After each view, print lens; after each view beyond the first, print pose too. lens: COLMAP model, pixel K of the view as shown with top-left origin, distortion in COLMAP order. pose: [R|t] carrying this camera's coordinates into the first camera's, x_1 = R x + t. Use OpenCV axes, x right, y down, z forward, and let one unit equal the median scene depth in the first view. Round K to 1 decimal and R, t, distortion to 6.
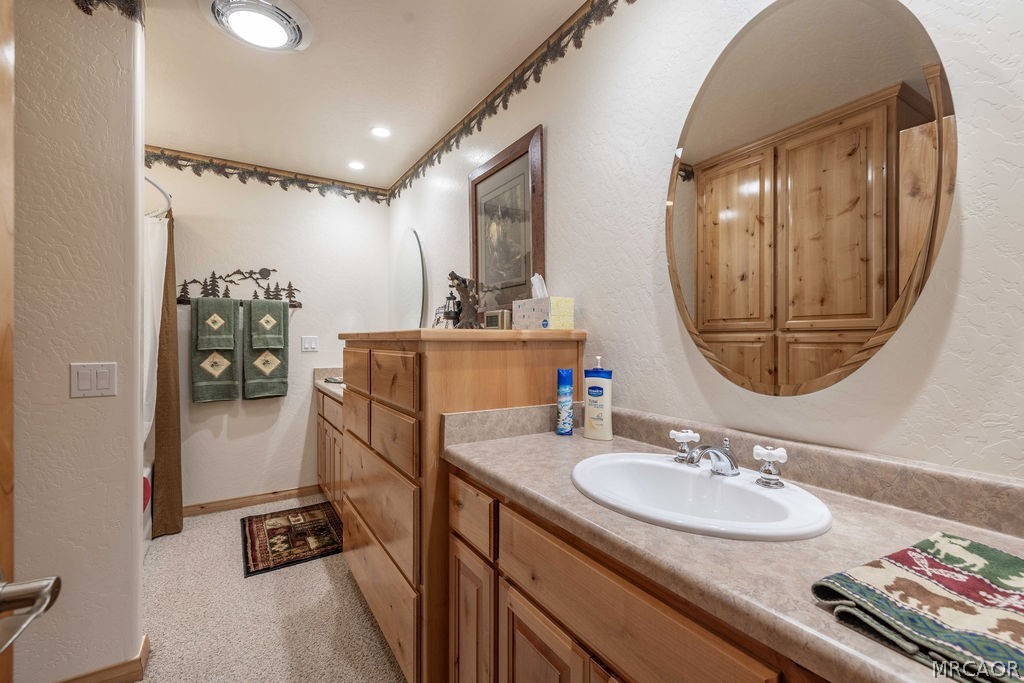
lens RADIAL K [[436.5, 0, 504.7], [0, 436.5, 343.0], [0, 0, 1]] dist [0.000548, 0.000523]
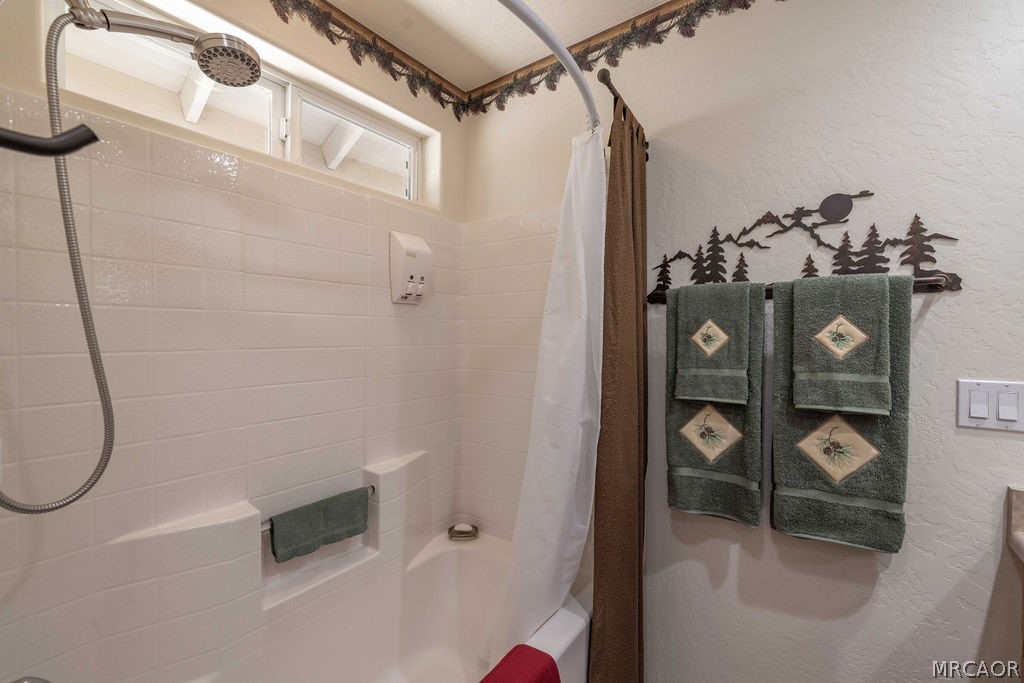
lens RADIAL K [[436.5, 0, 511.6], [0, 436.5, 337.9], [0, 0, 1]] dist [0.000548, 0.000523]
pose [[0.372711, 0.008929, -0.927904, -0.311199], [-0.013141, 0.999904, 0.004343, -0.045915], [0.927854, 0.010575, 0.372793, 0.617753]]
